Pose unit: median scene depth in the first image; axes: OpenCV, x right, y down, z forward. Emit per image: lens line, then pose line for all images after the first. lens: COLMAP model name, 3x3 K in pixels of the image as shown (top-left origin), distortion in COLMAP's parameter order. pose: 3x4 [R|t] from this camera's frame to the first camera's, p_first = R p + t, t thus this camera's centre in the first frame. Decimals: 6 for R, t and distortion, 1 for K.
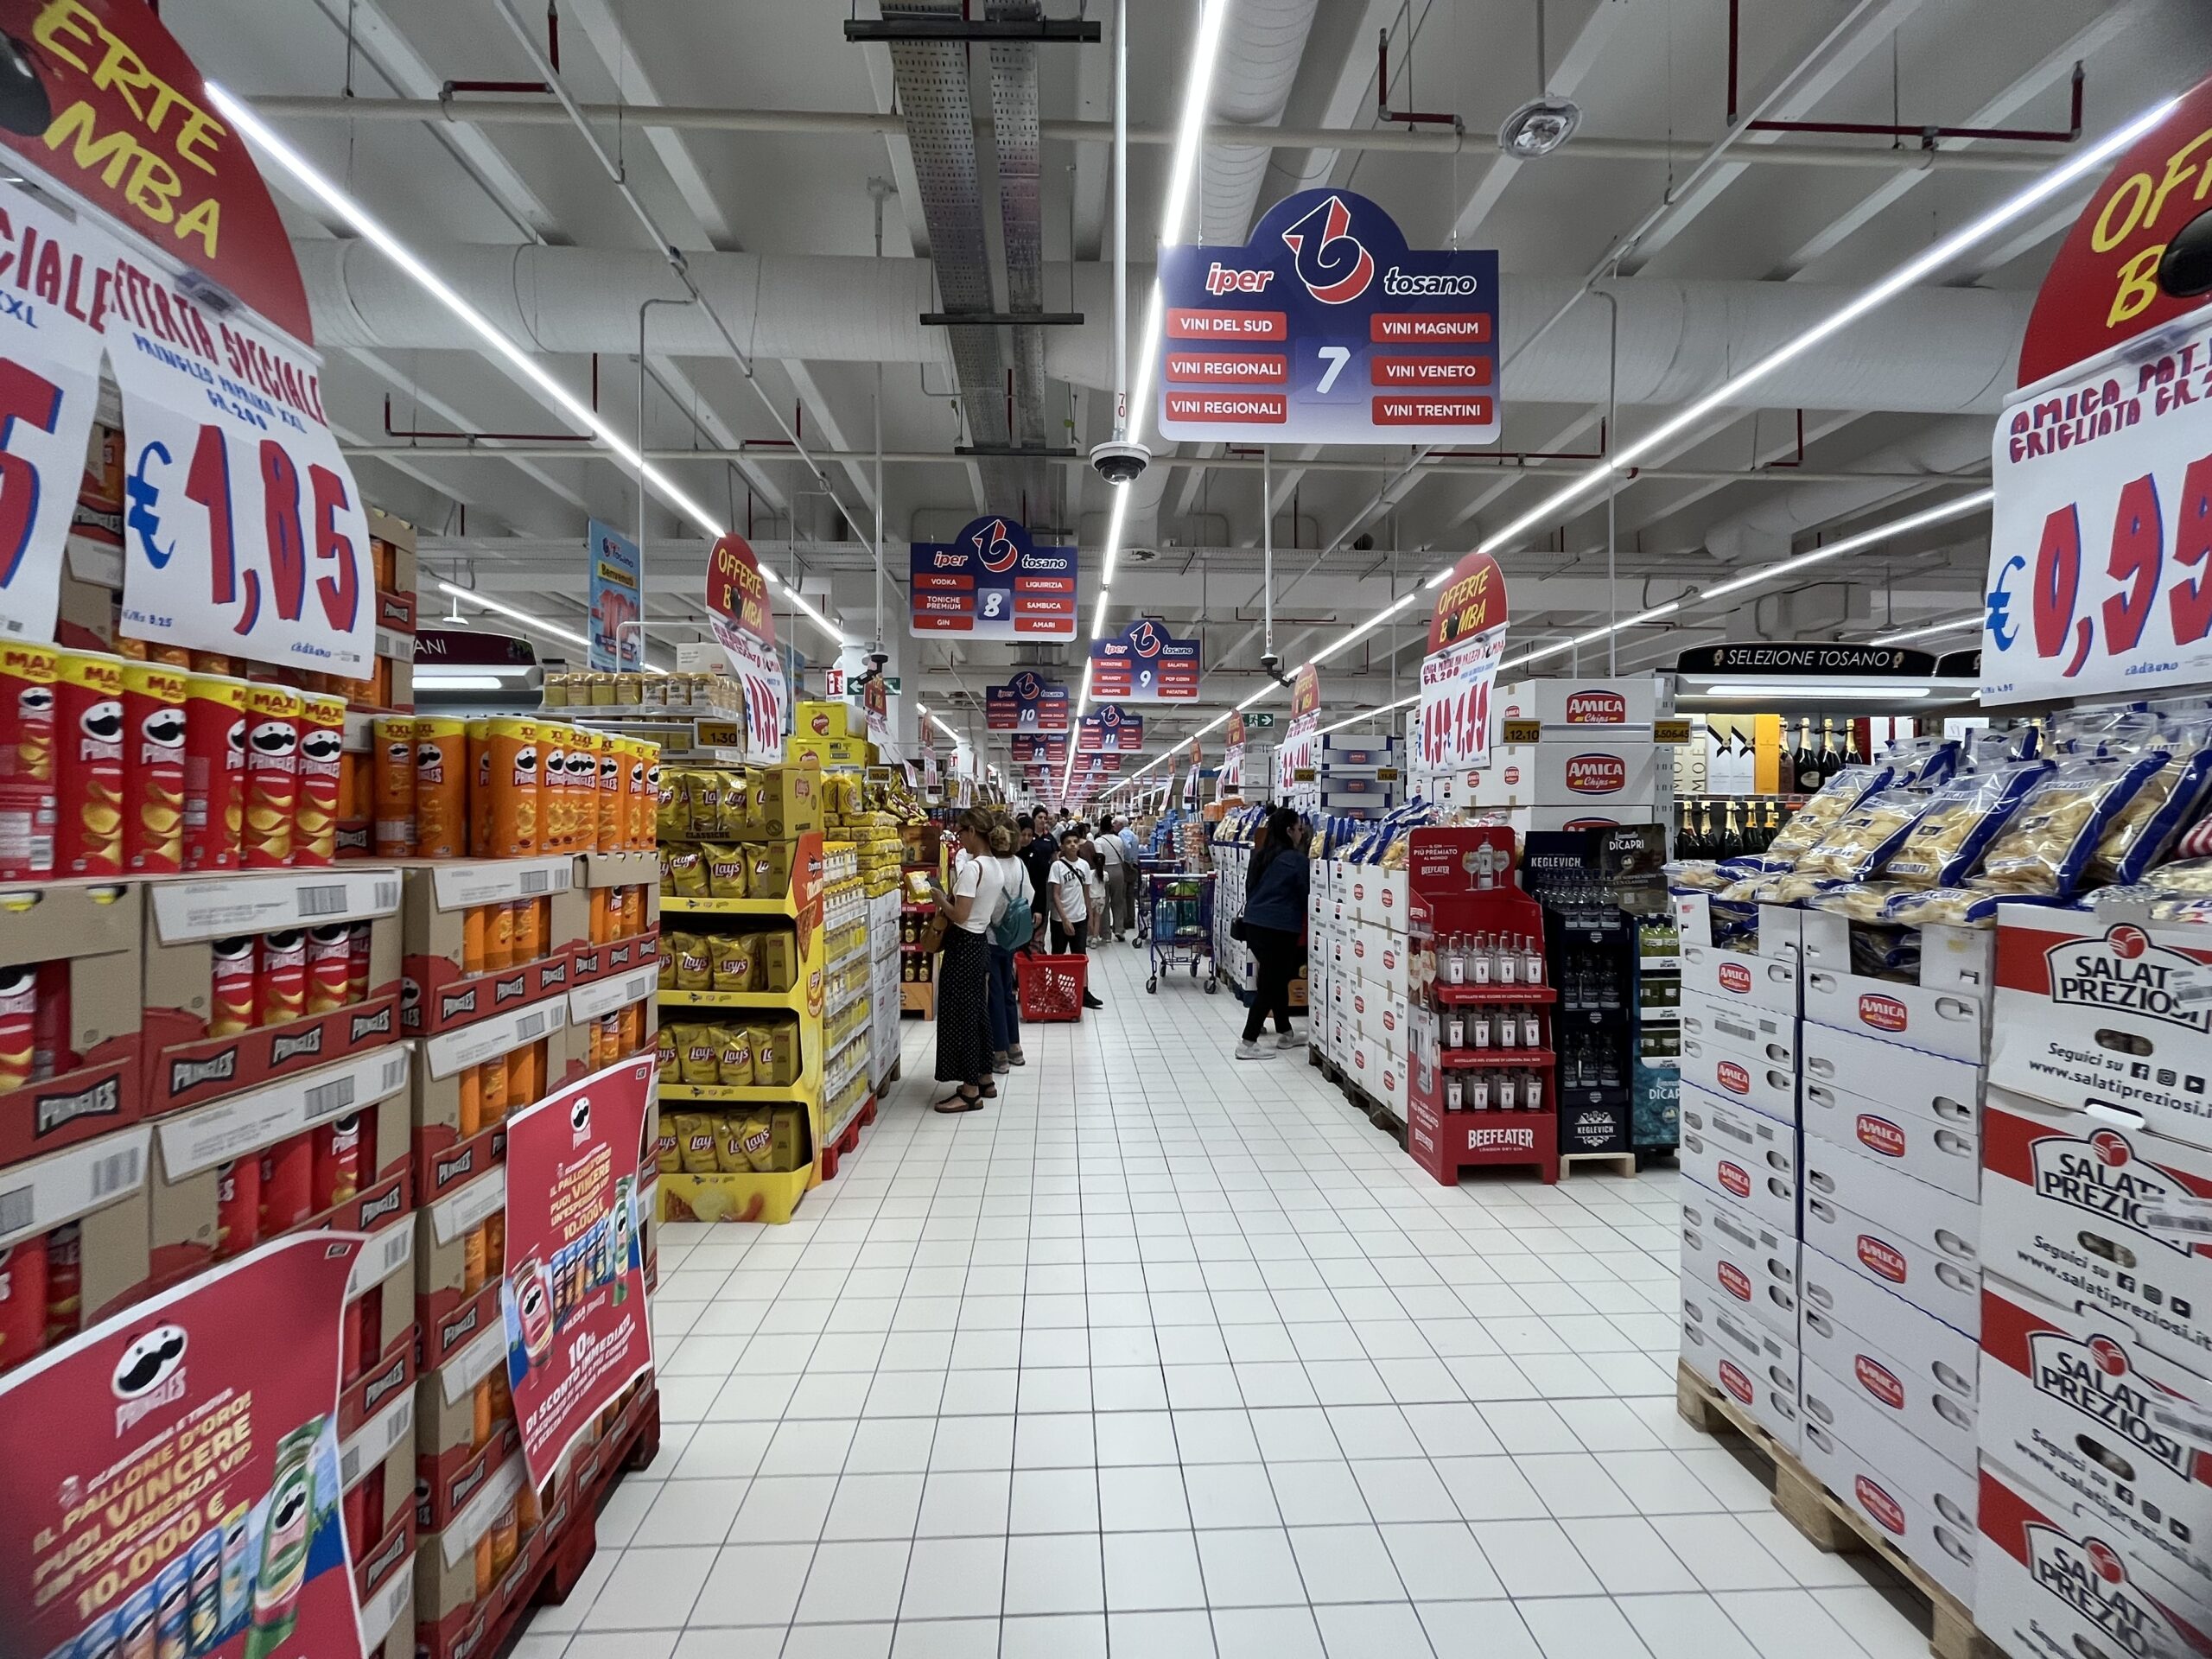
lens RADIAL K [[895.1, 0, 1099.2], [0, 895.1, 823.7], [0, 0, 1]] dist [-0.004243, -0.000411]
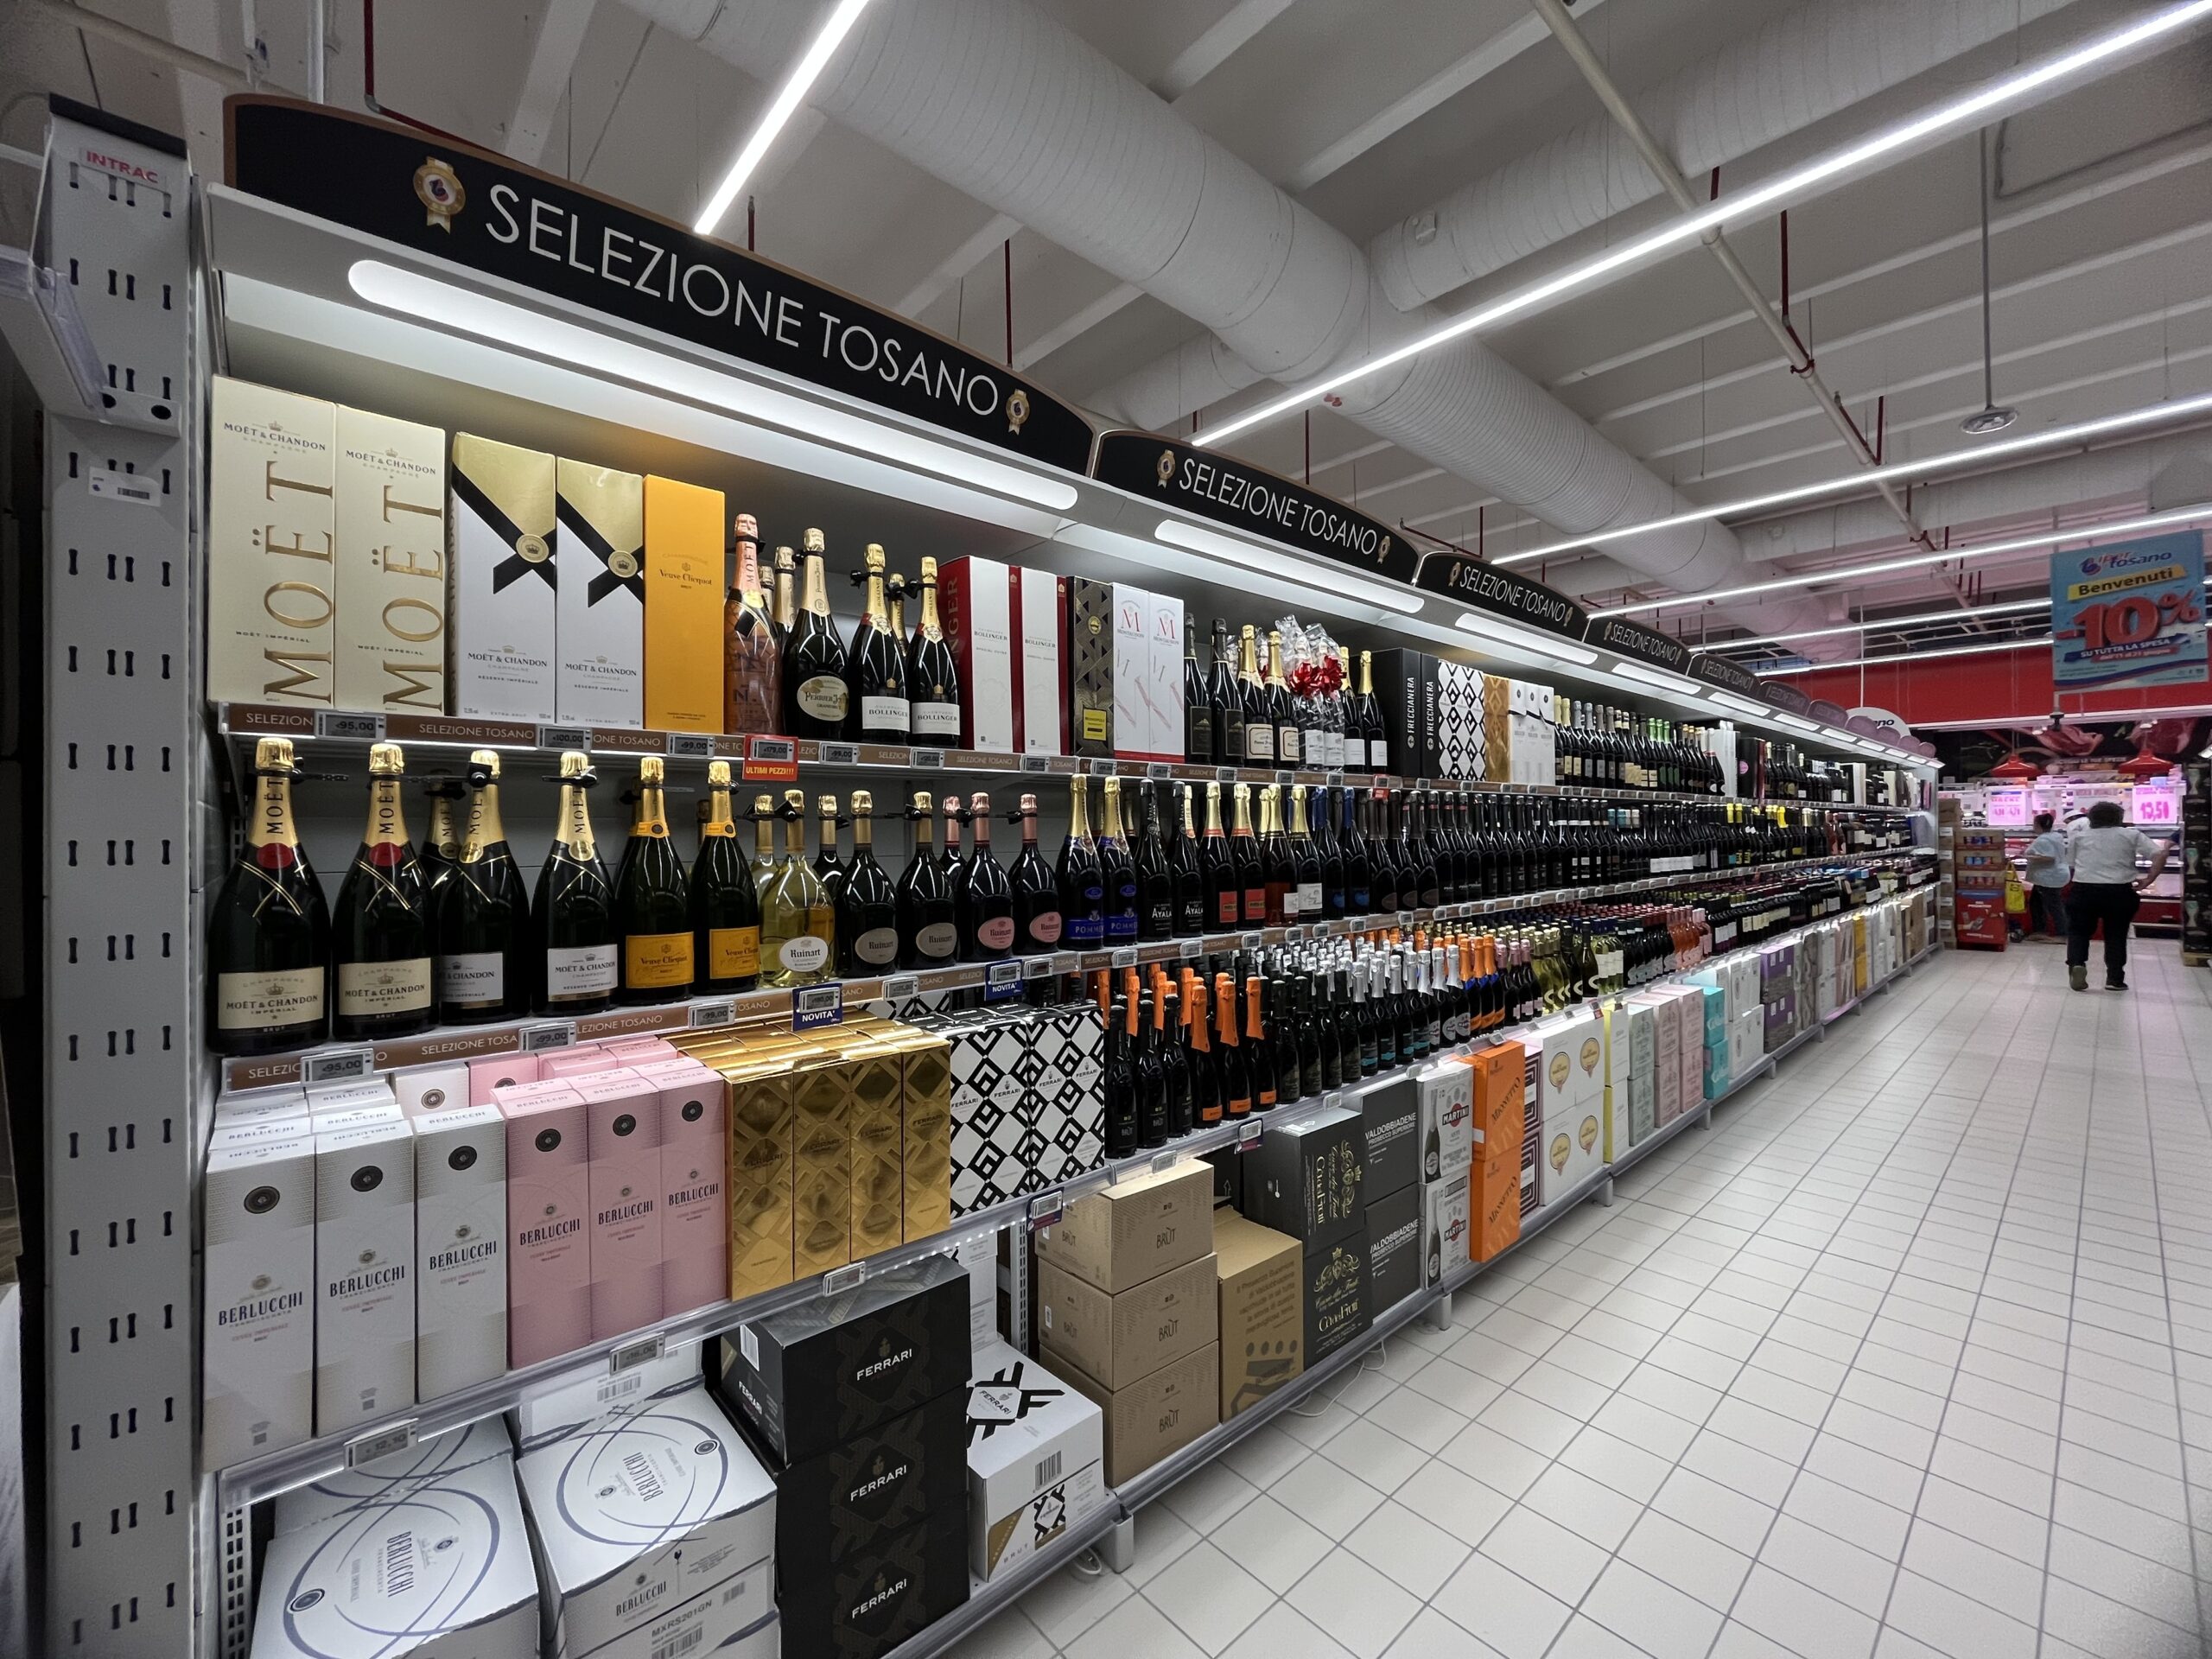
lens RADIAL K [[895.1, 0, 1110.0], [0, 895.1, 819.0], [0, 0, 1]] dist [-0.004243, -0.000411]
pose [[0.769079, -0.000133, 0.639154, 0.659594], [0.009119, 0.999900, -0.010765, 0.003229], [-0.639089, 0.014107, 0.769003, 0.655455]]
